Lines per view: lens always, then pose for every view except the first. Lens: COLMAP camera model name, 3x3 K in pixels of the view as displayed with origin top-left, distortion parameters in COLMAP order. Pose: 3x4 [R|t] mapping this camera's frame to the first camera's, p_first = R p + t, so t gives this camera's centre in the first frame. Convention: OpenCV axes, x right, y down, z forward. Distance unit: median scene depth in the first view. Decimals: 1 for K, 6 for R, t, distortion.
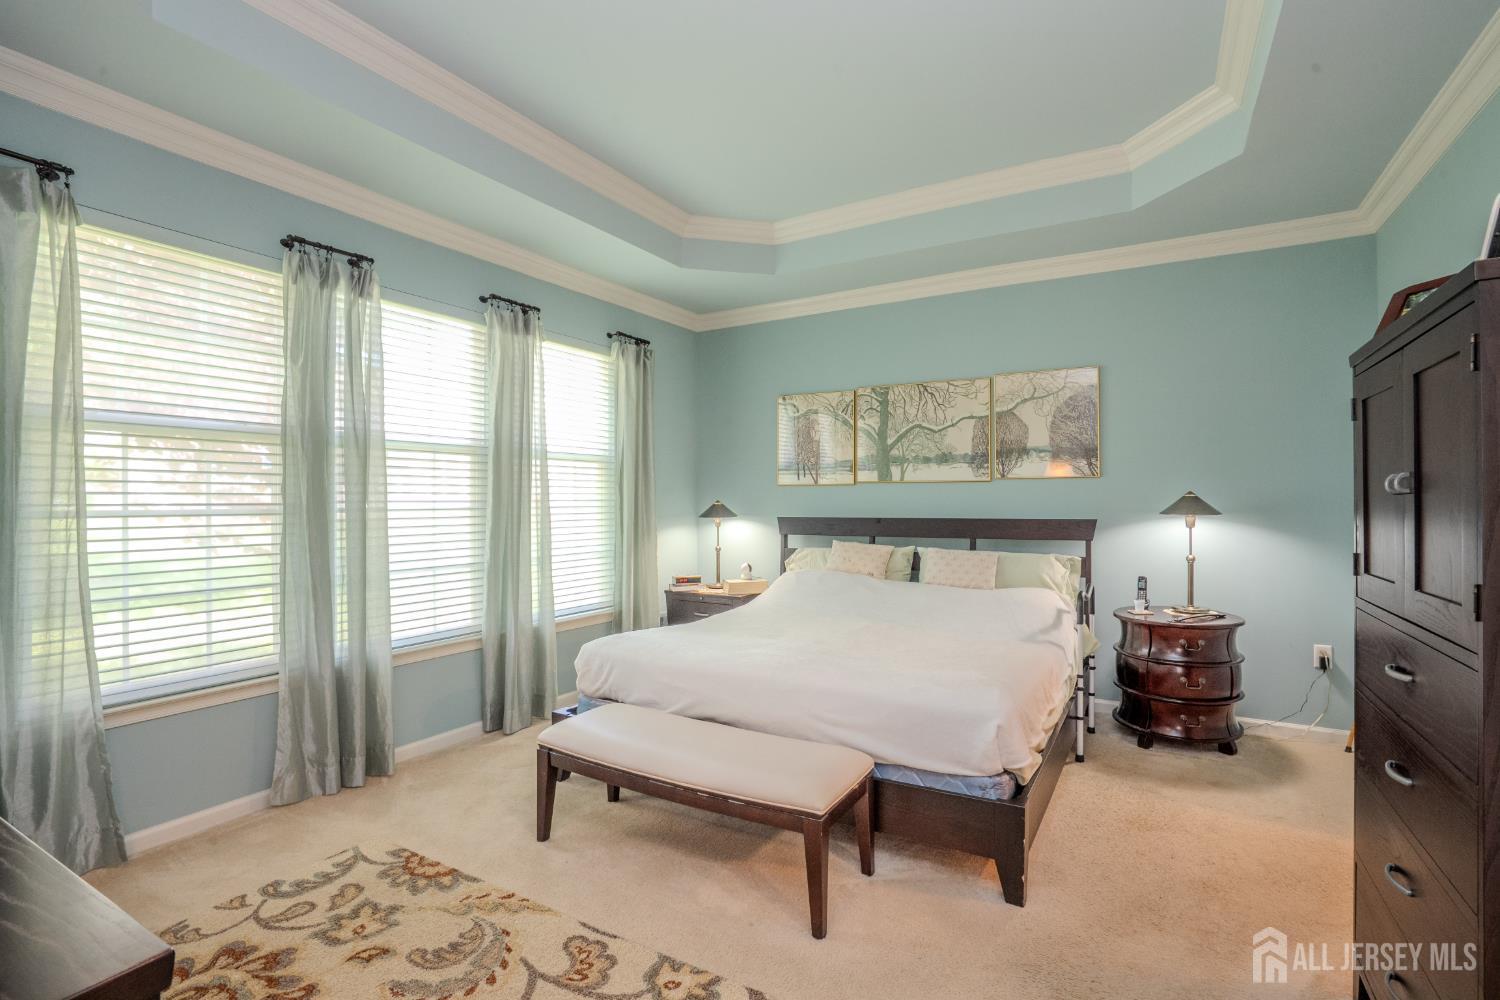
lens RADIAL K [[690.3, 0, 750.9], [0, 690.3, 496.6], [0, 0, 1]] dist [-0.050003, 0.015389]
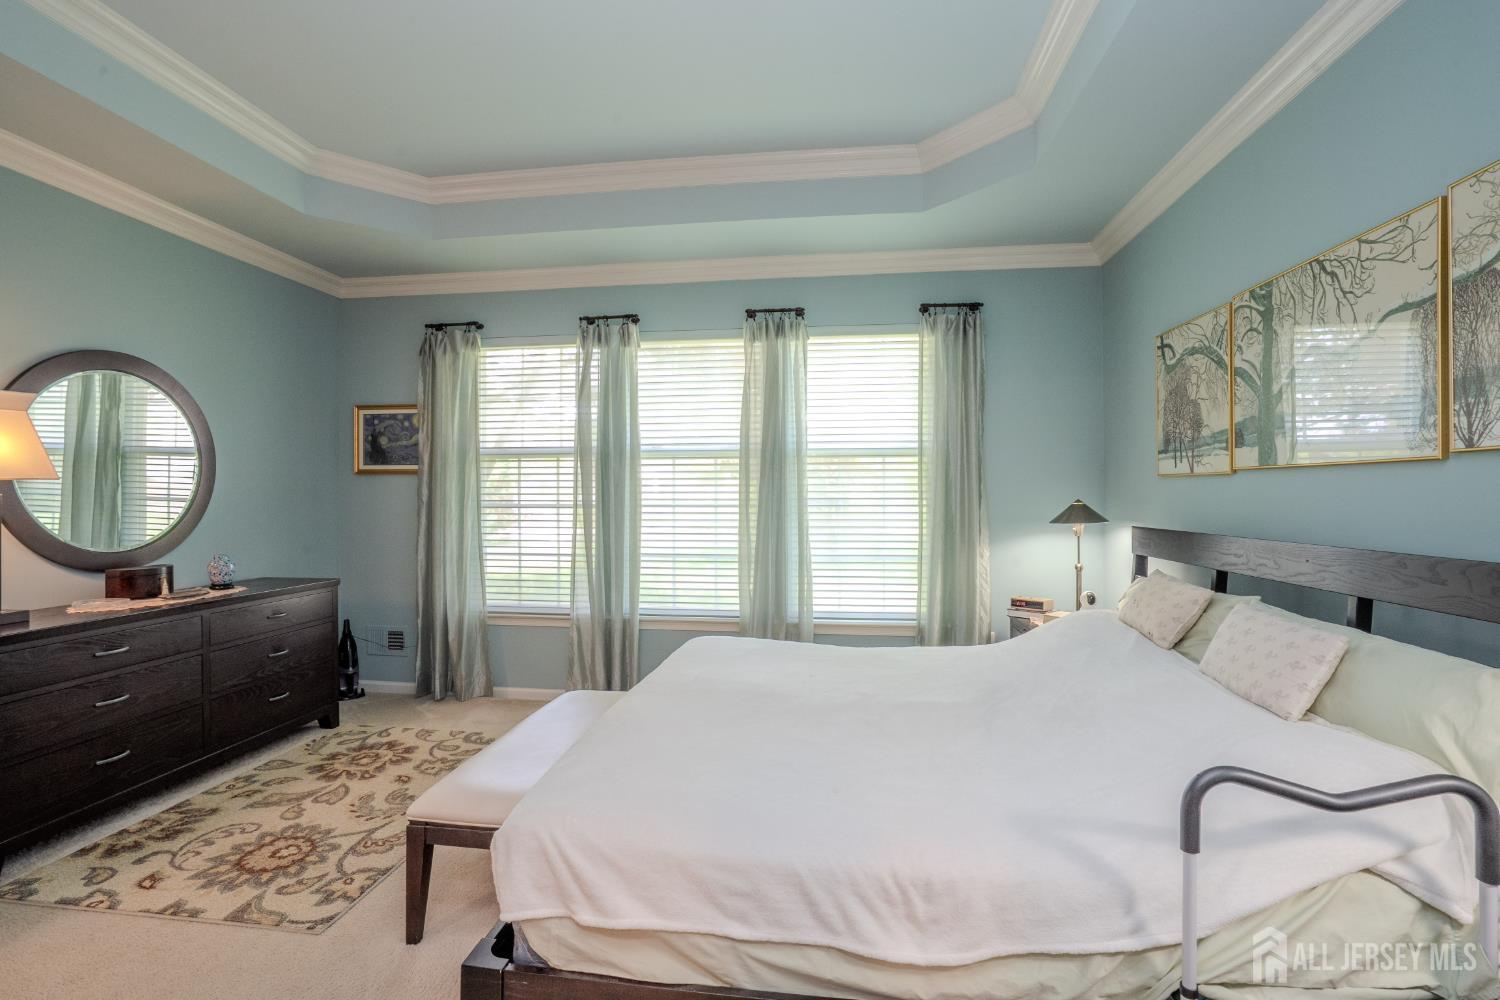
lens RADIAL K [[690.3, 0, 744.0], [0, 690.3, 493.4], [0, 0, 1]] dist [-0.050003, 0.015389]
pose [[0.394447, 0.001391, -0.918918, 0.607600], [0.000439, 0.999998, 0.001702, -0.003833], [0.918919, -0.001075, 0.394446, 0.538141]]
